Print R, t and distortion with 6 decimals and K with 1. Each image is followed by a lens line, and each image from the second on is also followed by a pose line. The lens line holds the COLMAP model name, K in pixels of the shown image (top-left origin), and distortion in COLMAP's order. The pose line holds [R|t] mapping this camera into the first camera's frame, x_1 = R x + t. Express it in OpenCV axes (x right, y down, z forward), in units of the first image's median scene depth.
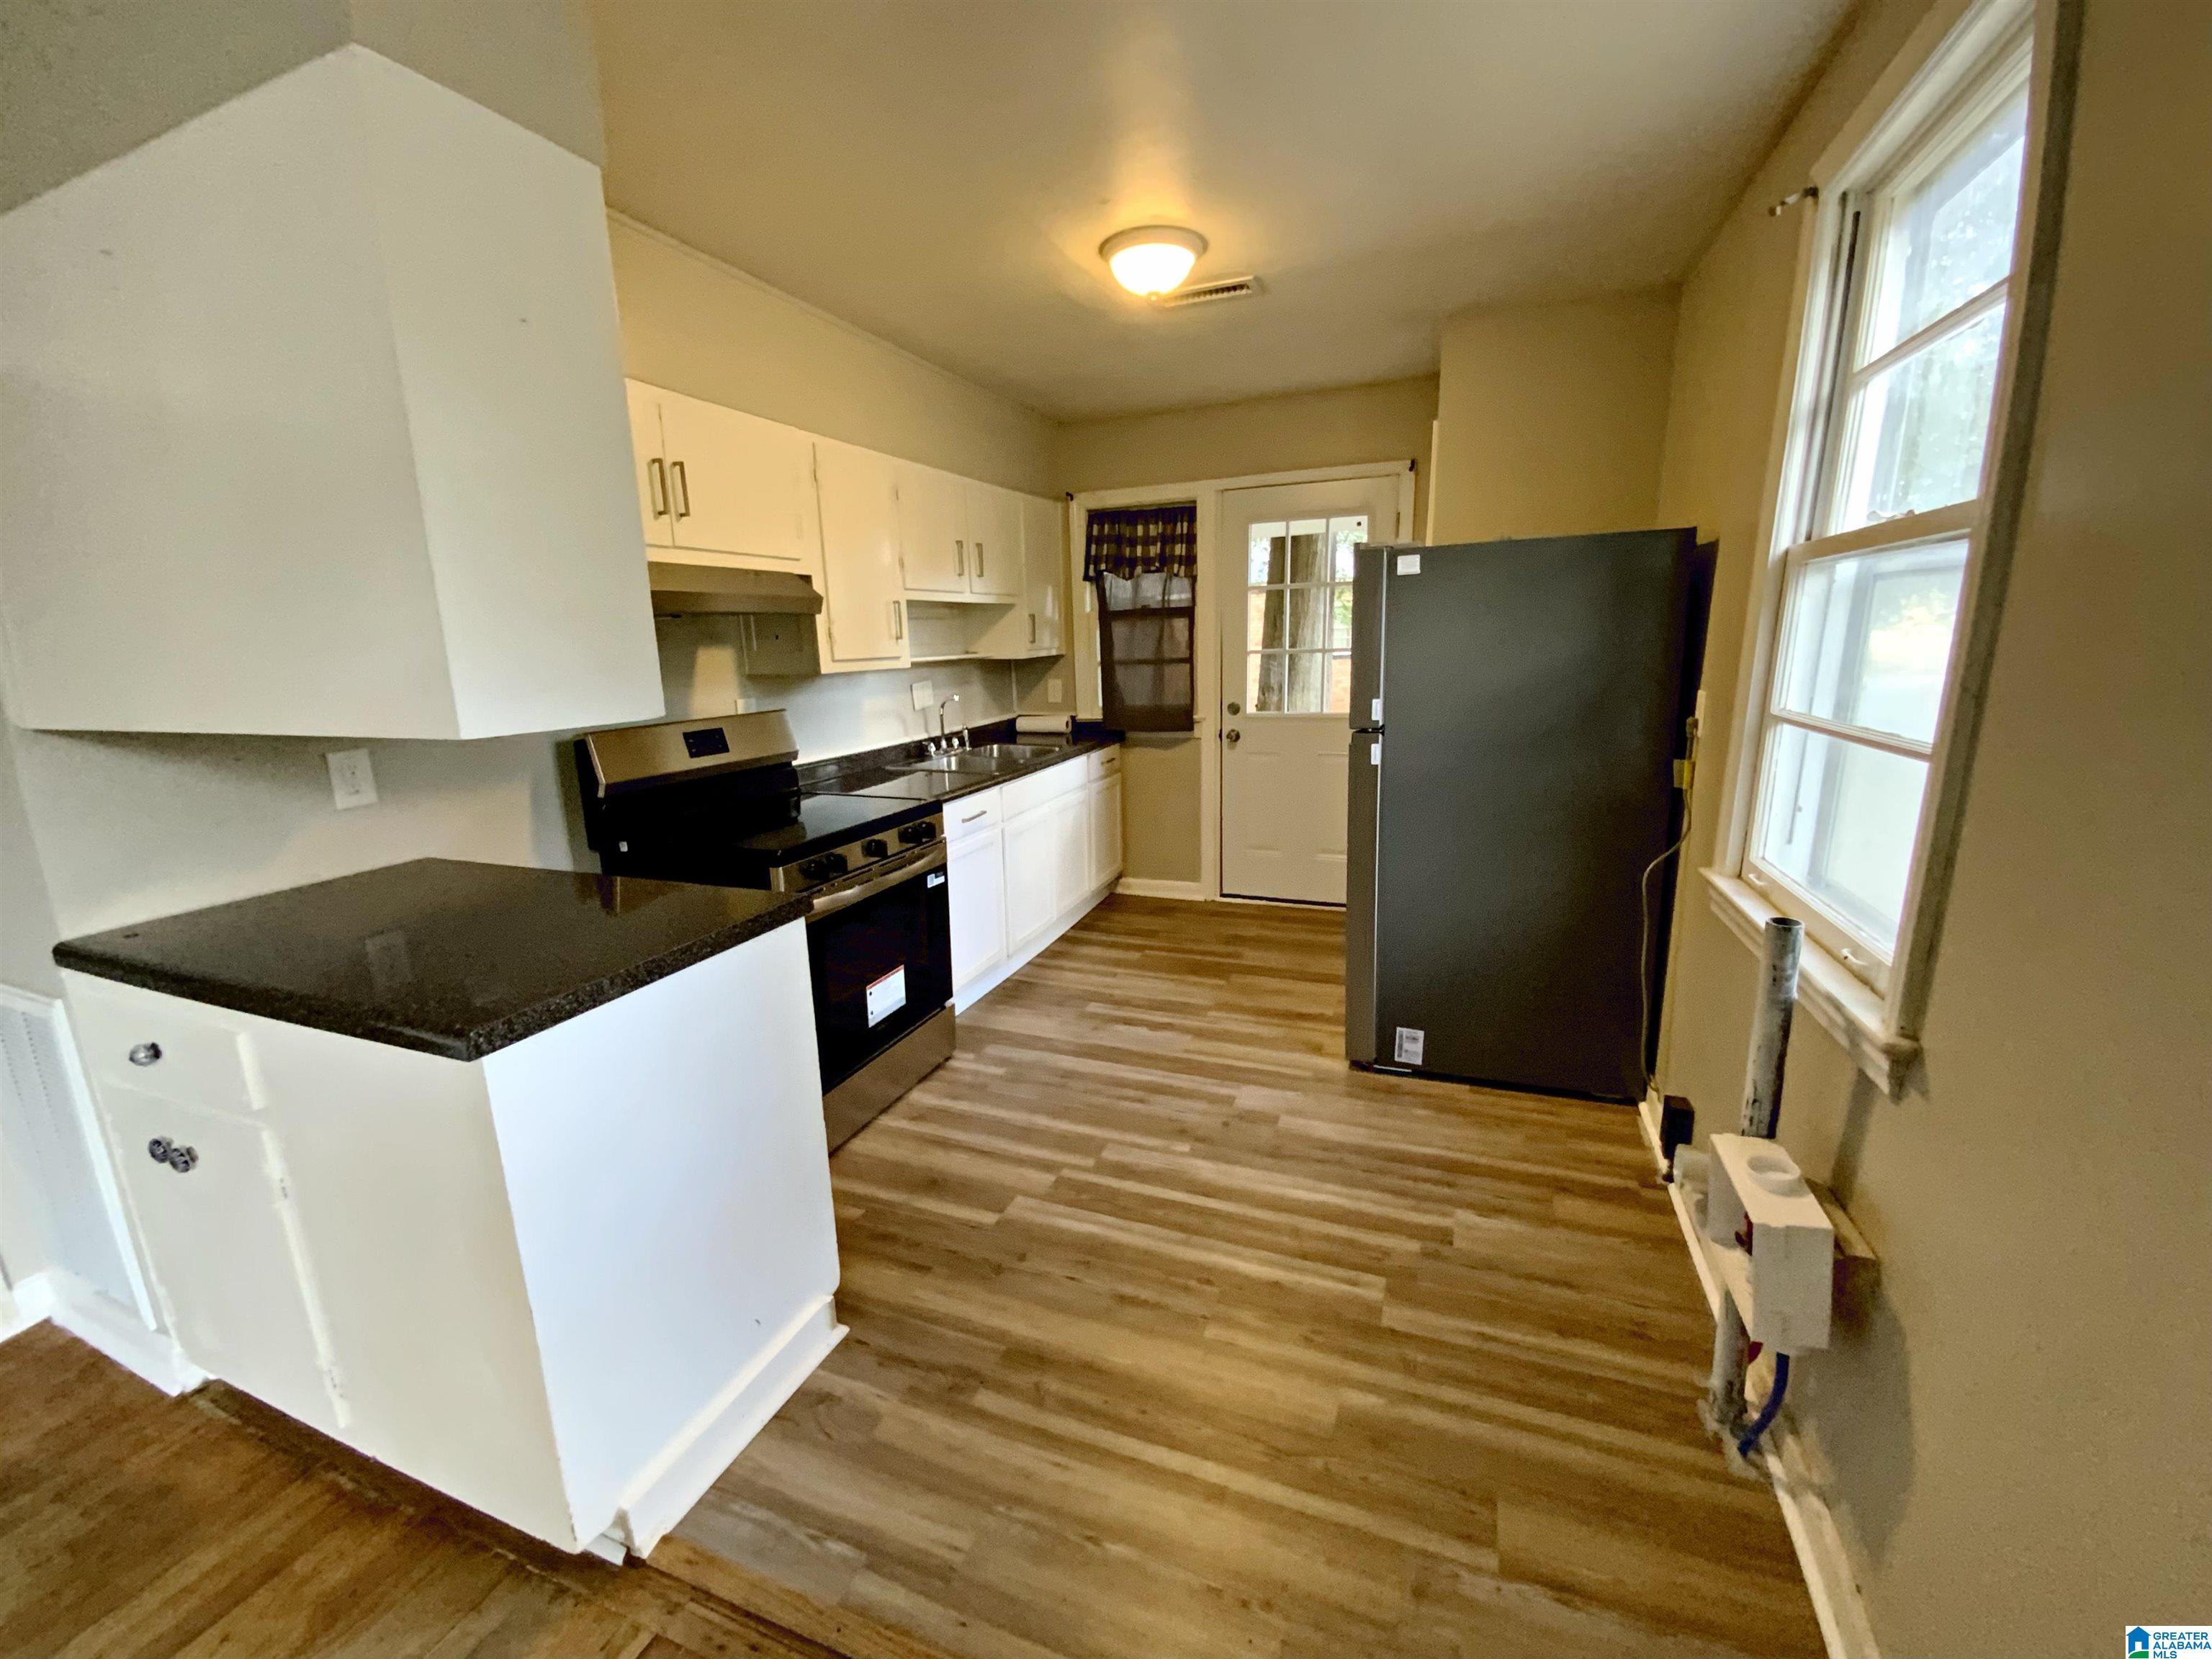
lens RADIAL K [[888.4, 0, 1111.9], [0, 888.4, 832.9], [0, 0, 1]] dist [0.020661, -0.021320]
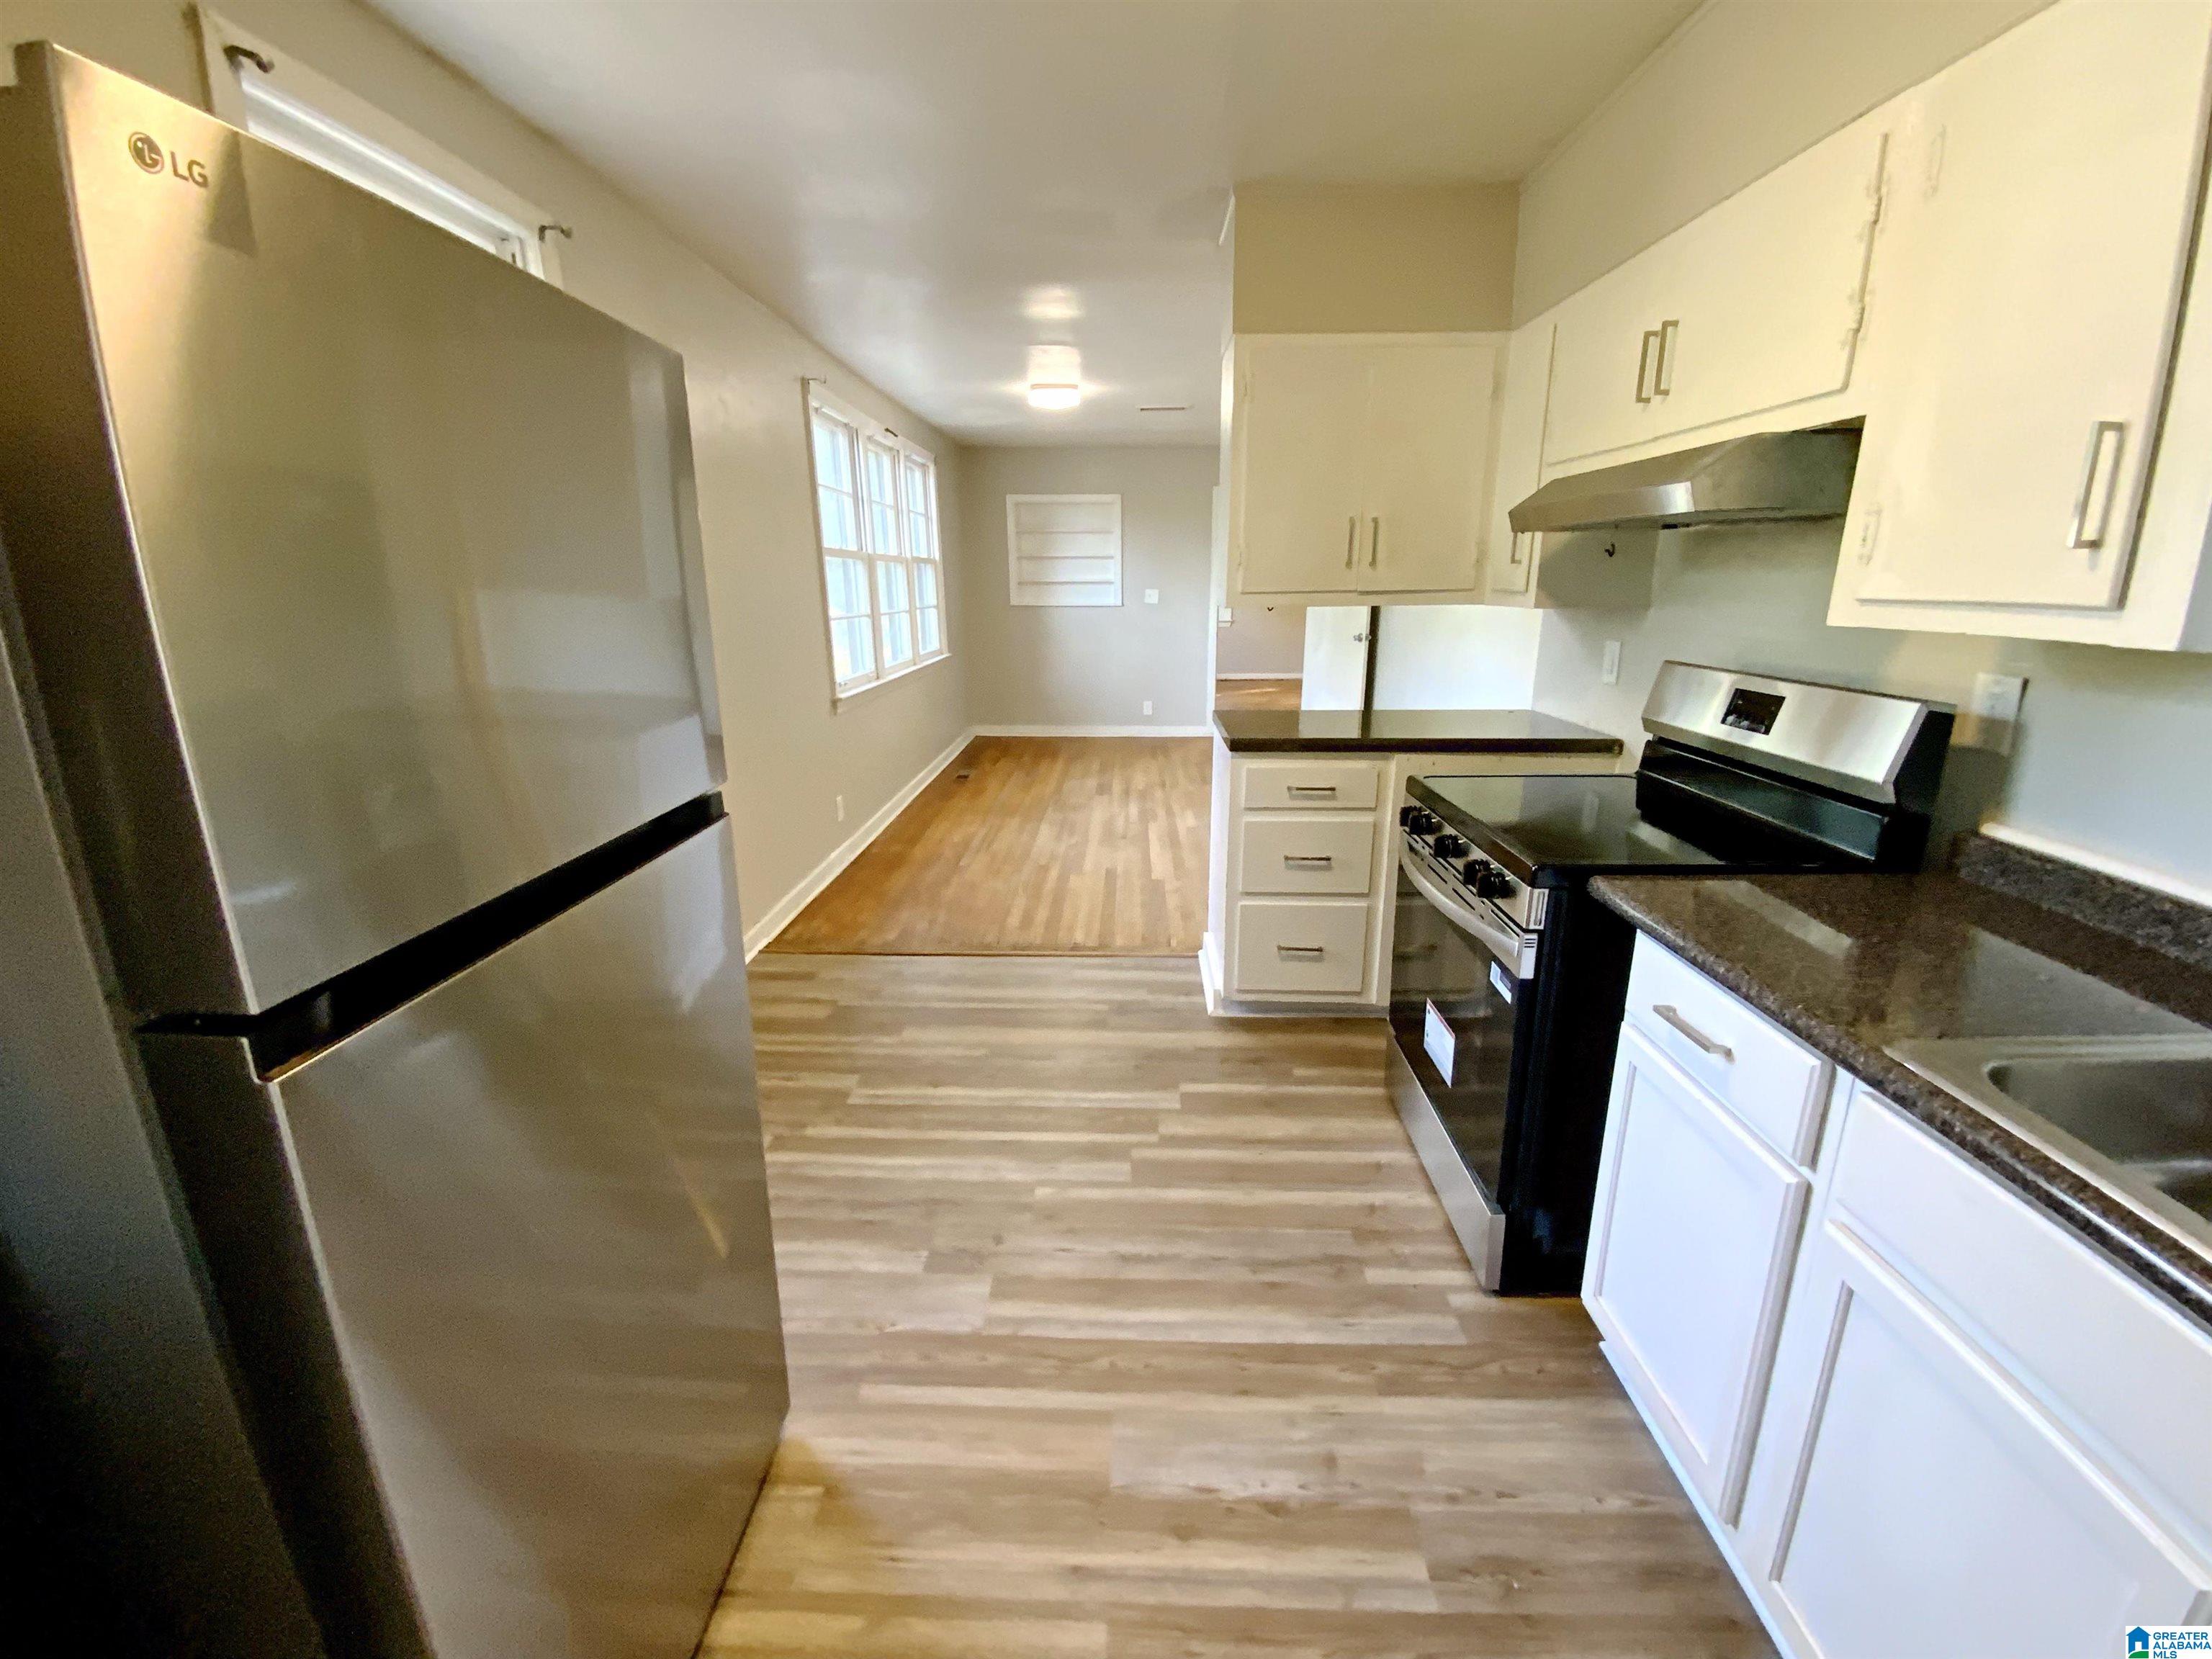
lens RADIAL K [[895.9, 0, 1110.2], [0, 895.9, 829.4], [0, 0, 1]] dist [0.022554, -0.017730]
pose [[-0.940538, 0.117844, -0.318593, 0.232401], [-0.046795, 0.884004, 0.465131, -0.318981], [0.336450, 0.452382, -0.825925, 1.456827]]
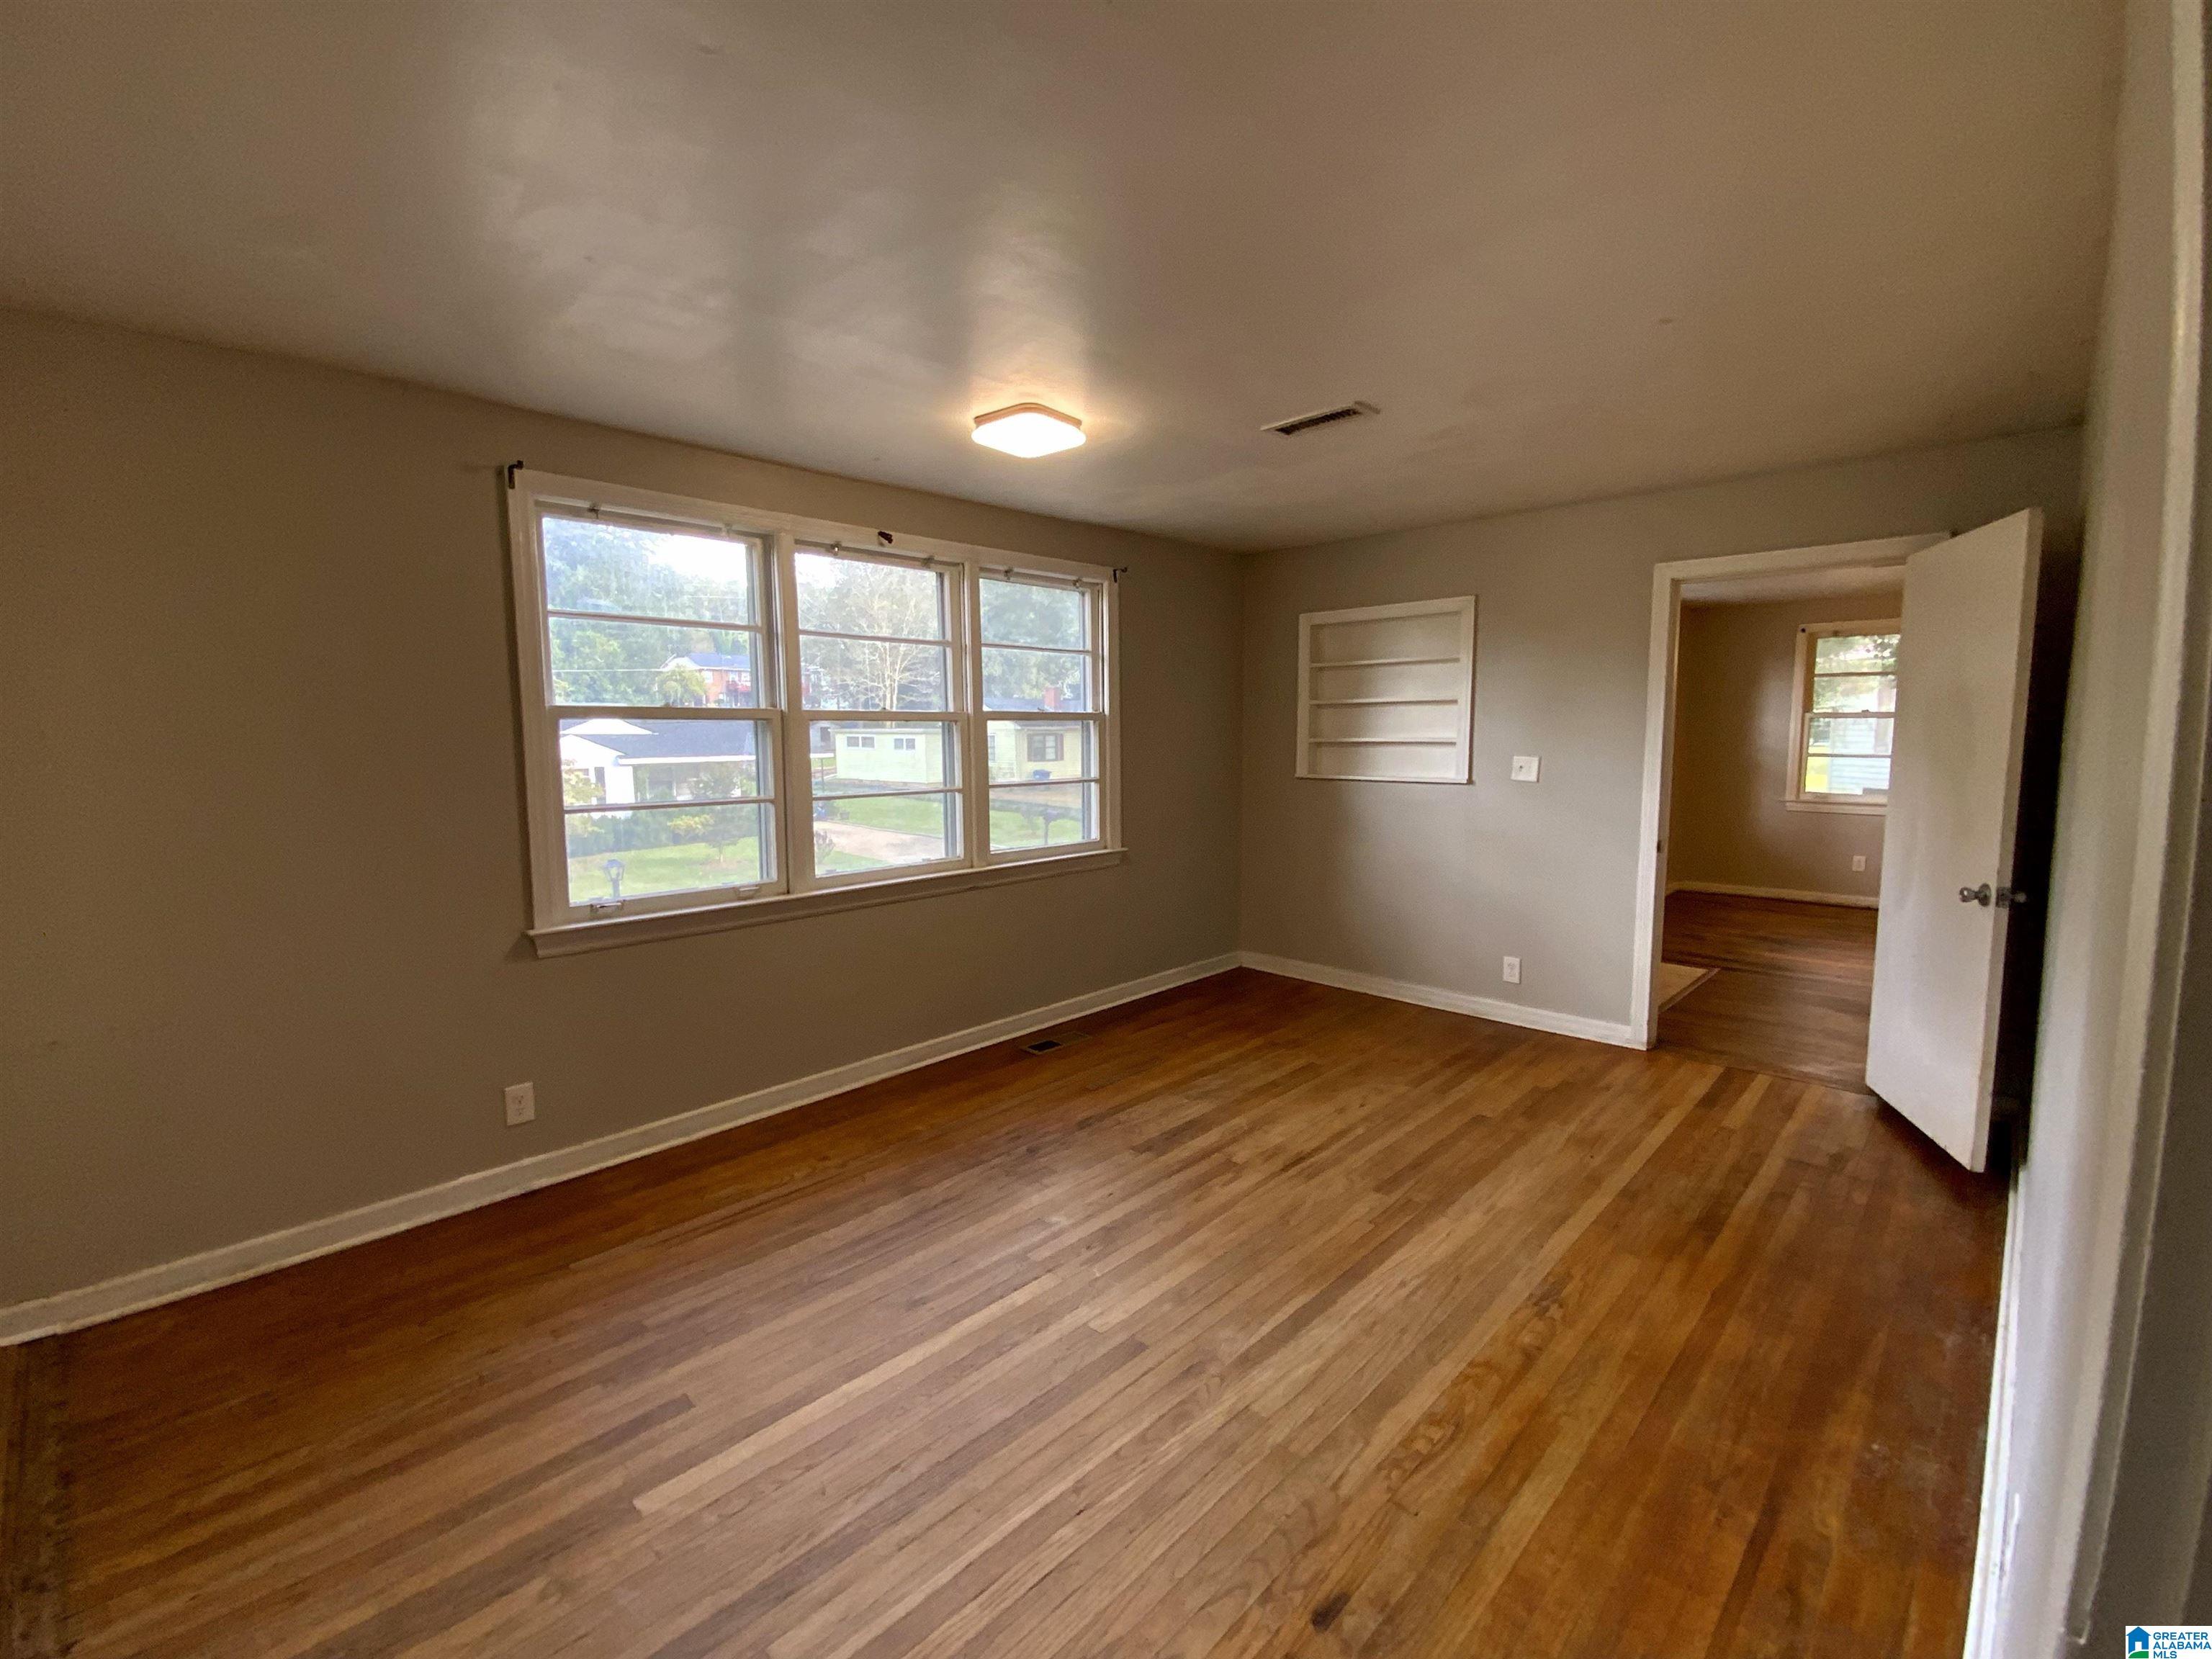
lens RADIAL K [[959.9, 0, 1115.3], [0, 959.9, 830.7], [0, 0, 1]] dist [0.015088, -0.014222]
pose [[-0.922717, -0.009412, 0.385364, -0.910082], [0.111980, 0.950047, 0.291328, -0.110003], [-0.368856, 0.311966, -0.875570, 0.526511]]
